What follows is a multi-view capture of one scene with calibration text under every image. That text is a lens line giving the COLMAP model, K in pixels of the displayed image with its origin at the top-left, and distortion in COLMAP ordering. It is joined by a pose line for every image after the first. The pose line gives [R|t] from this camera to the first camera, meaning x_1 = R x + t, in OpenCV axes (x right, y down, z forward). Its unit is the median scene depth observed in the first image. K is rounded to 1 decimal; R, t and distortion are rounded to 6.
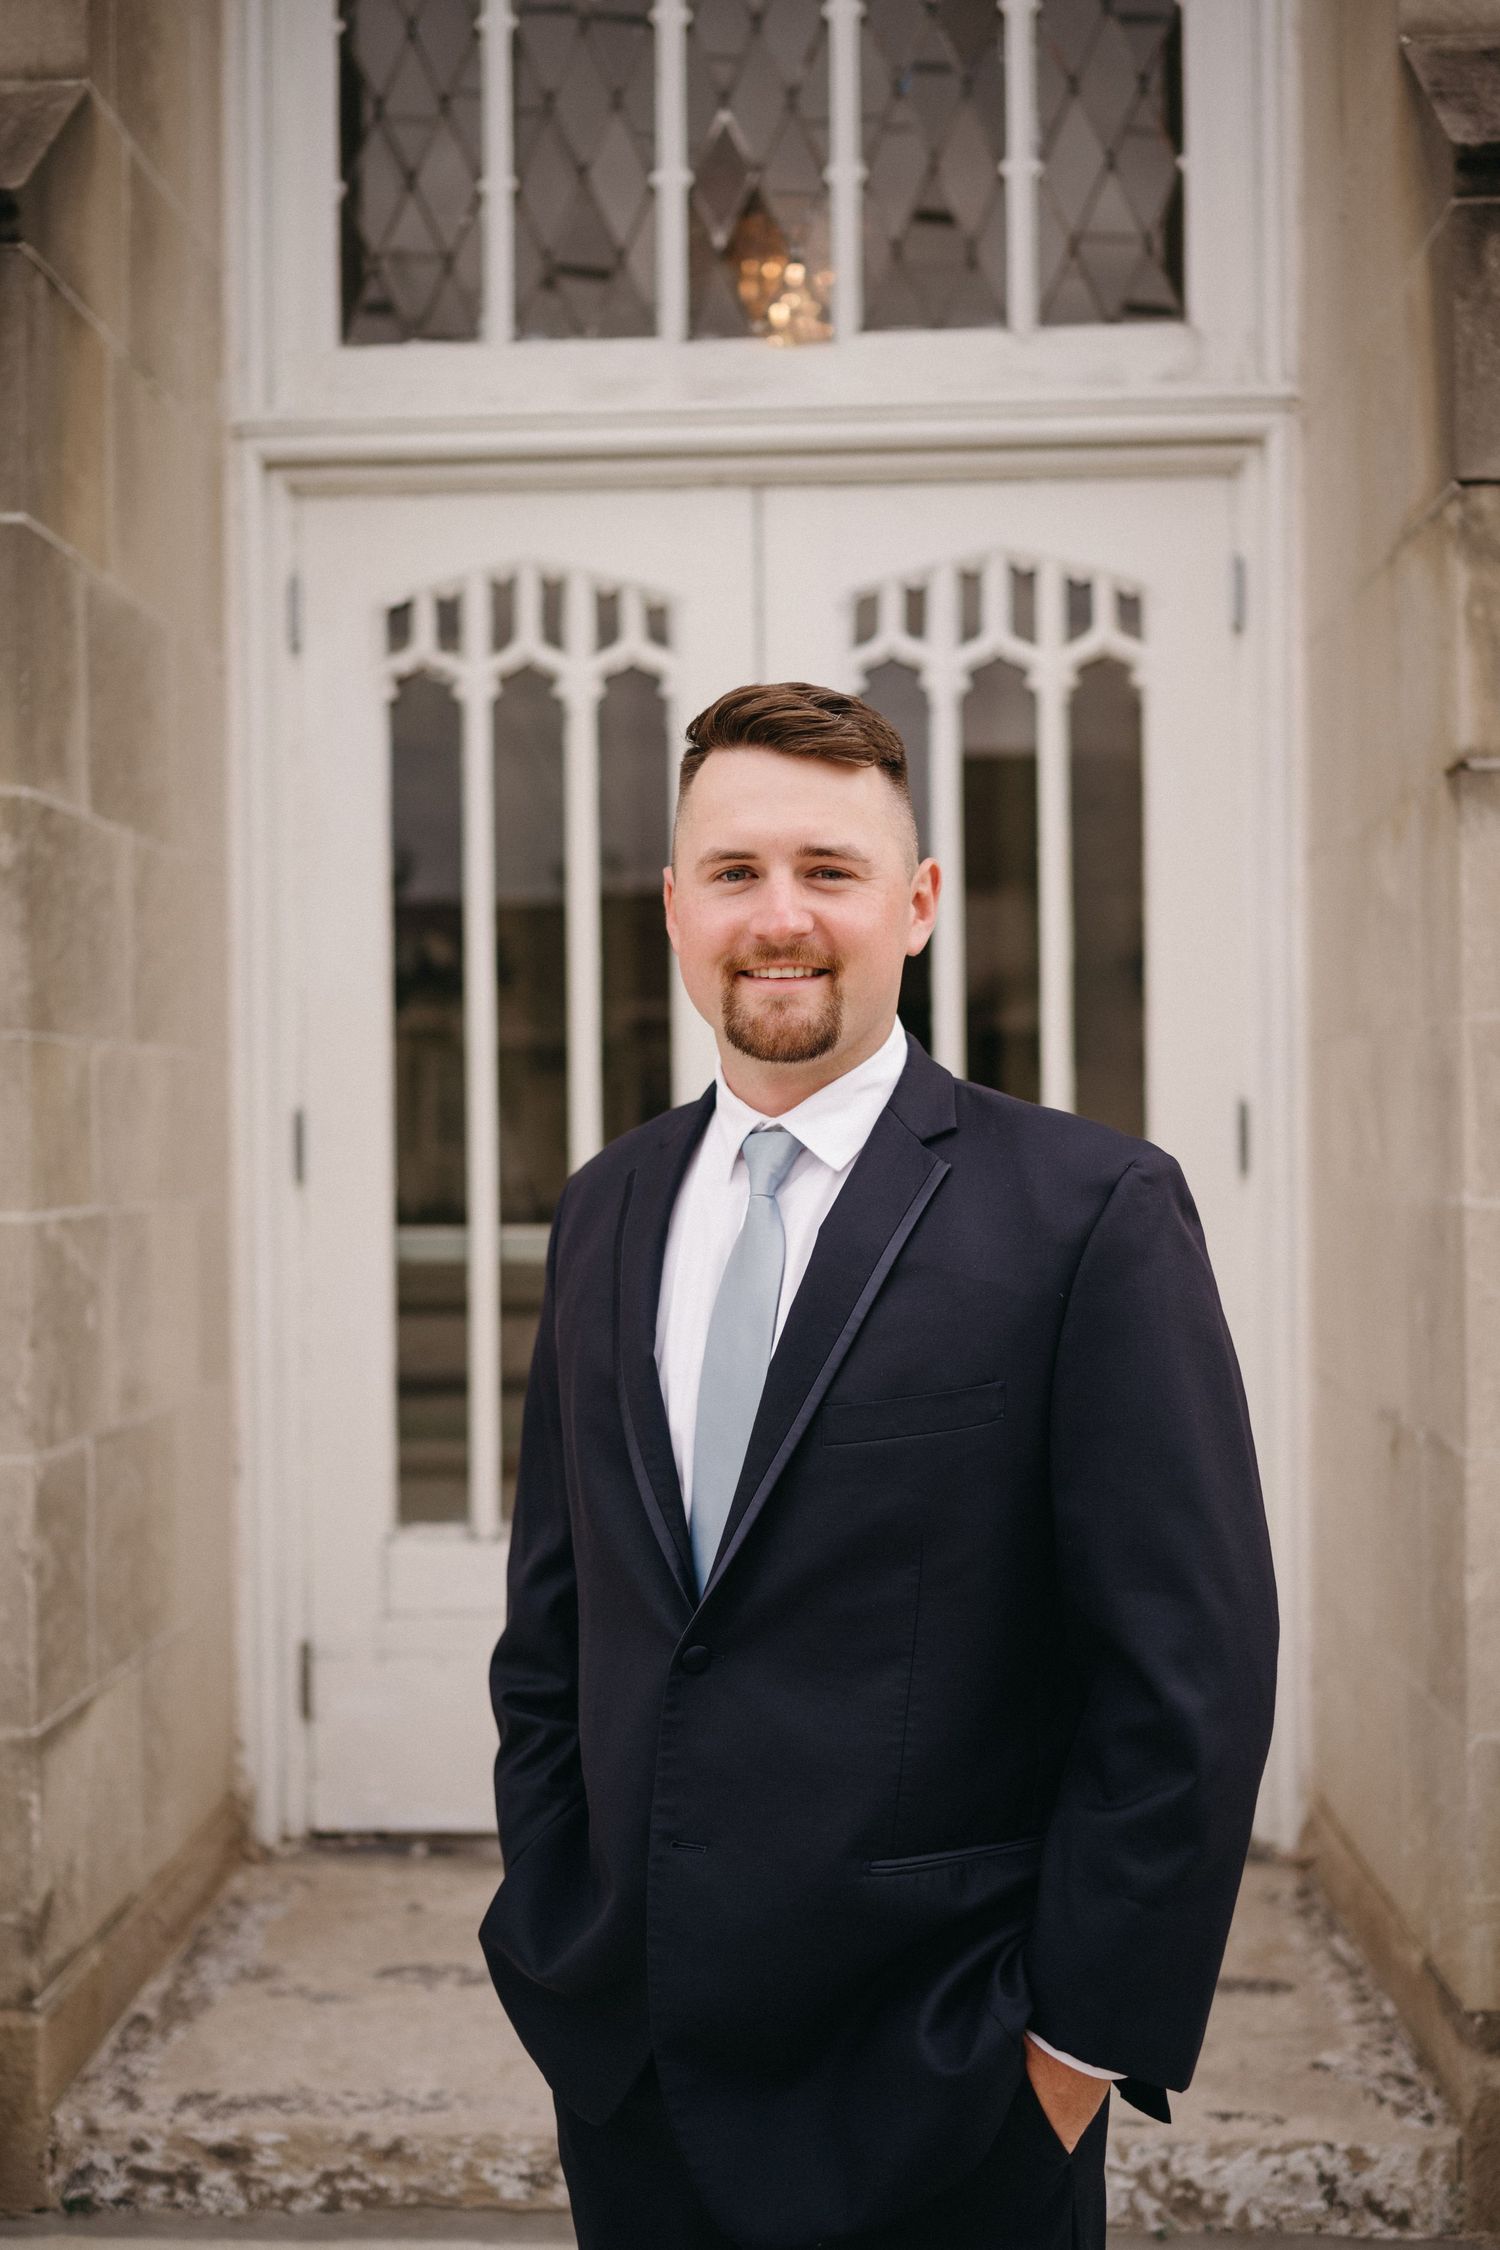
lens RADIAL K [[2152.8, 0, 750.0], [0, 2152.8, 1125.0], [0, 0, 1]] dist [-0.007458, 0.001722]
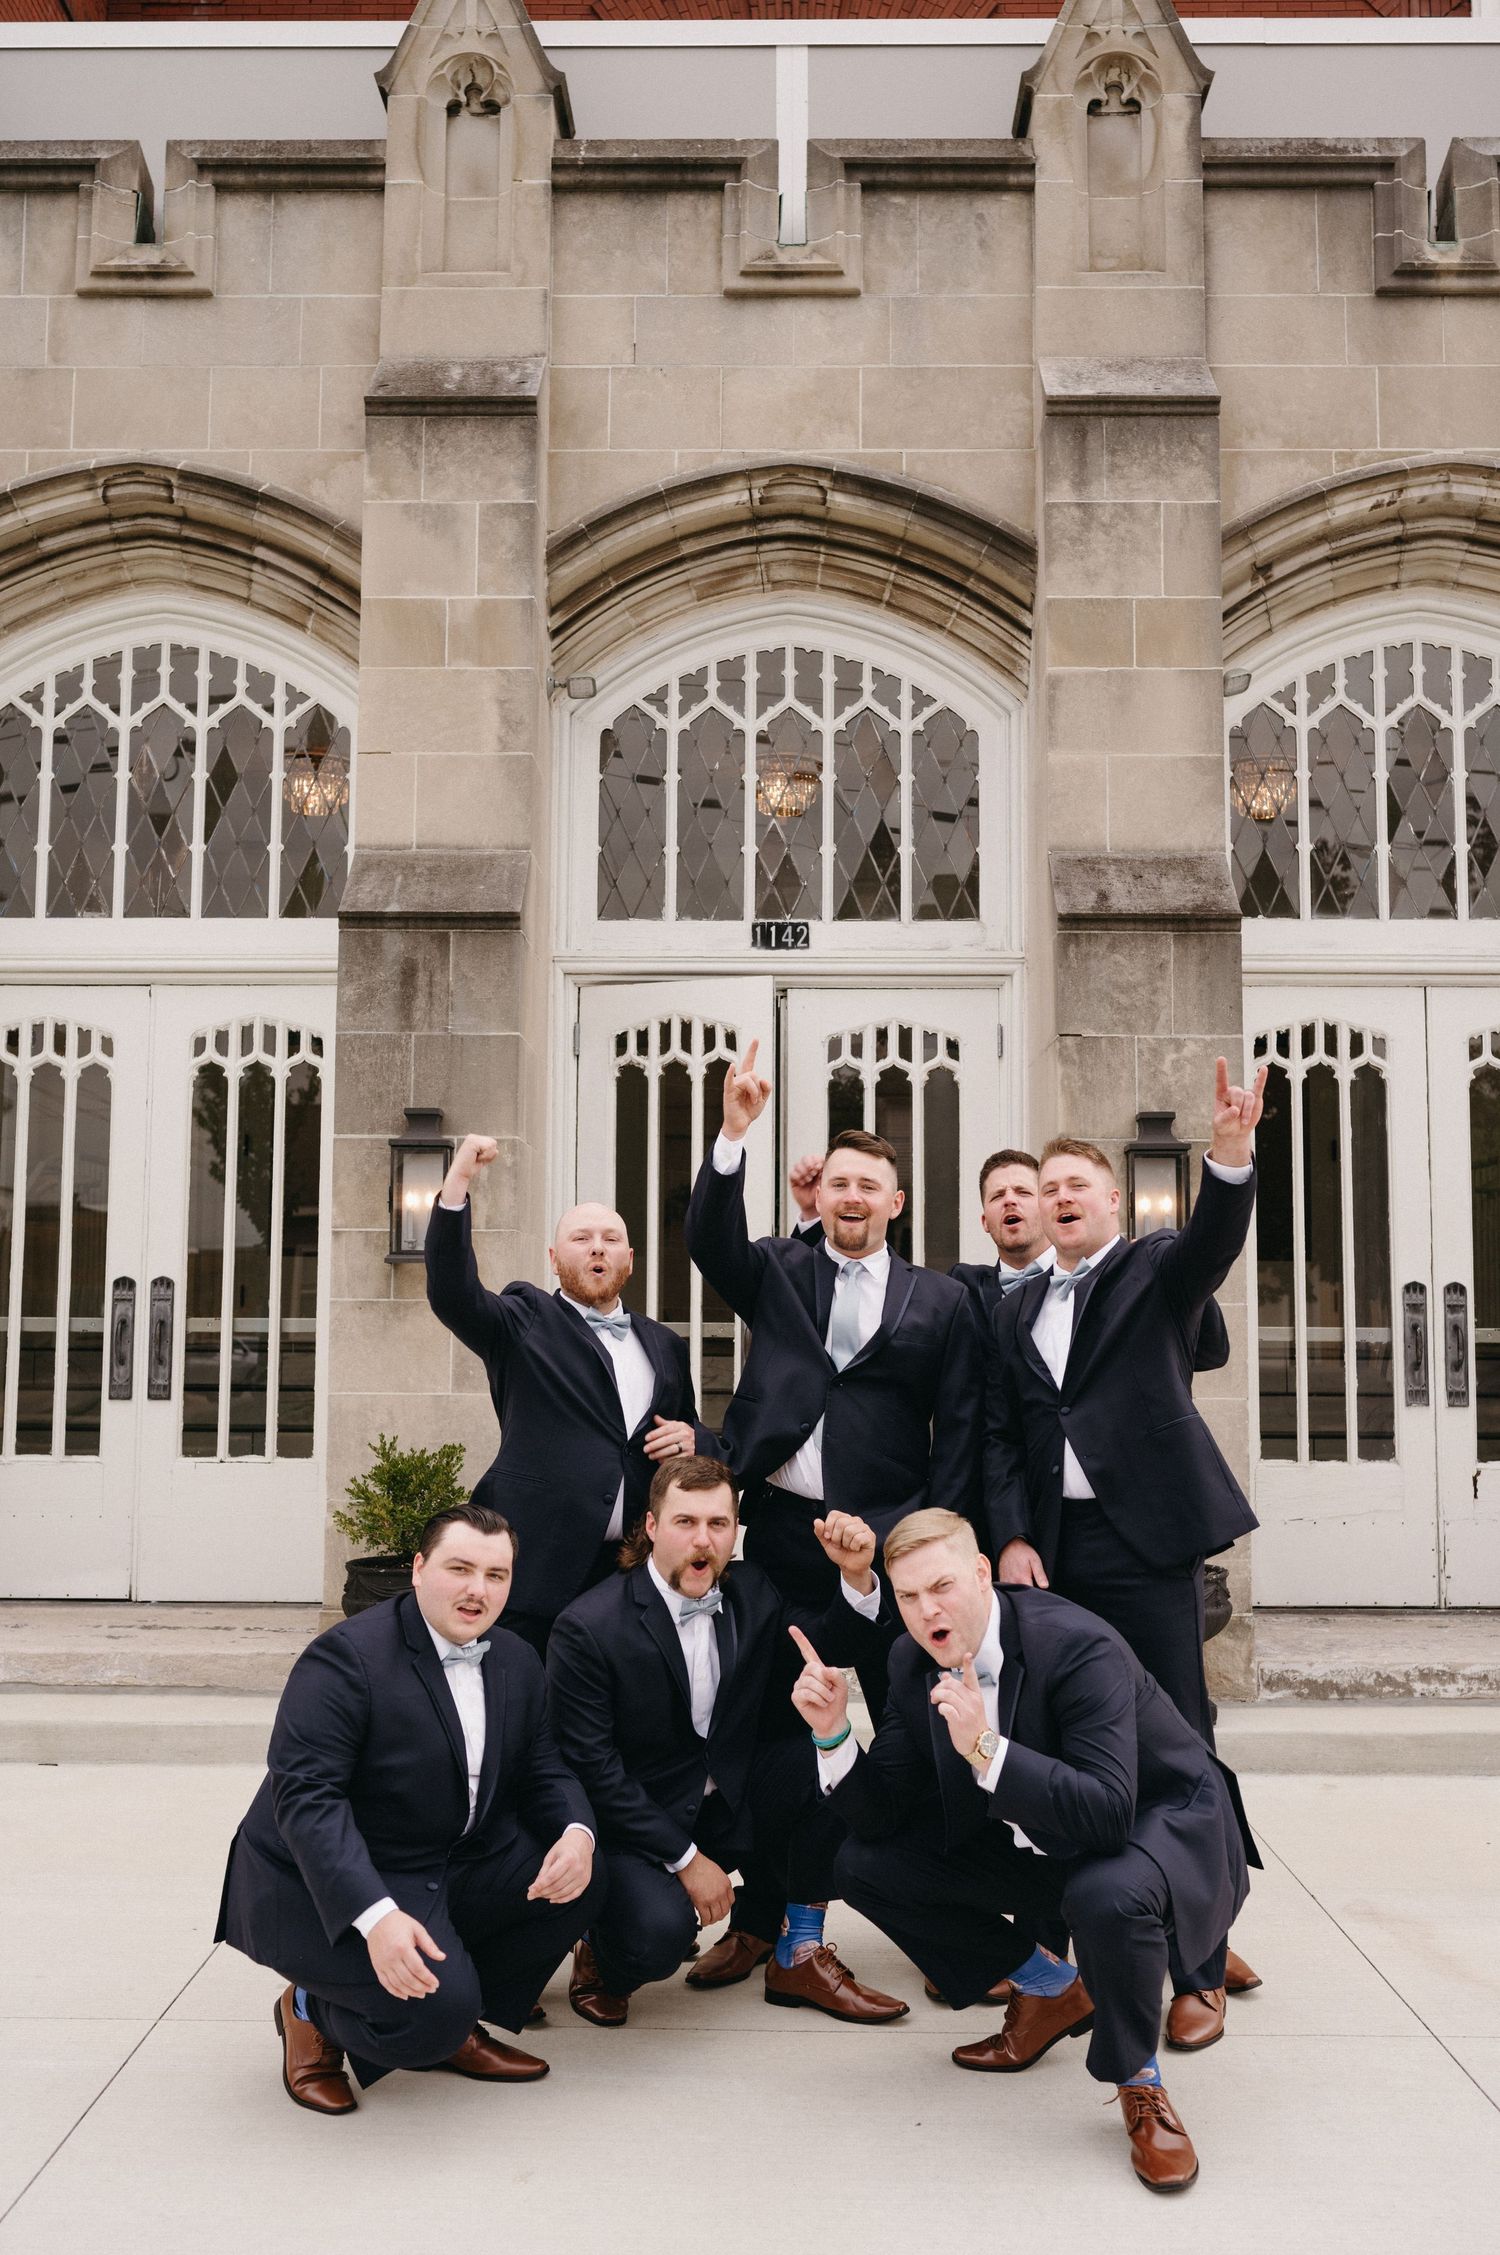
lens RADIAL K [[2157.6, 0, 750.0], [0, 2157.6, 1127.5], [0, 0, 1]] dist [-0.007458, 0.001722]
pose [[0.994877, 0.024069, 0.098185, -0.247907], [-0.014997, 0.995636, -0.092109, 0.051341], [-0.099973, 0.090164, 0.990896, -1.176230]]
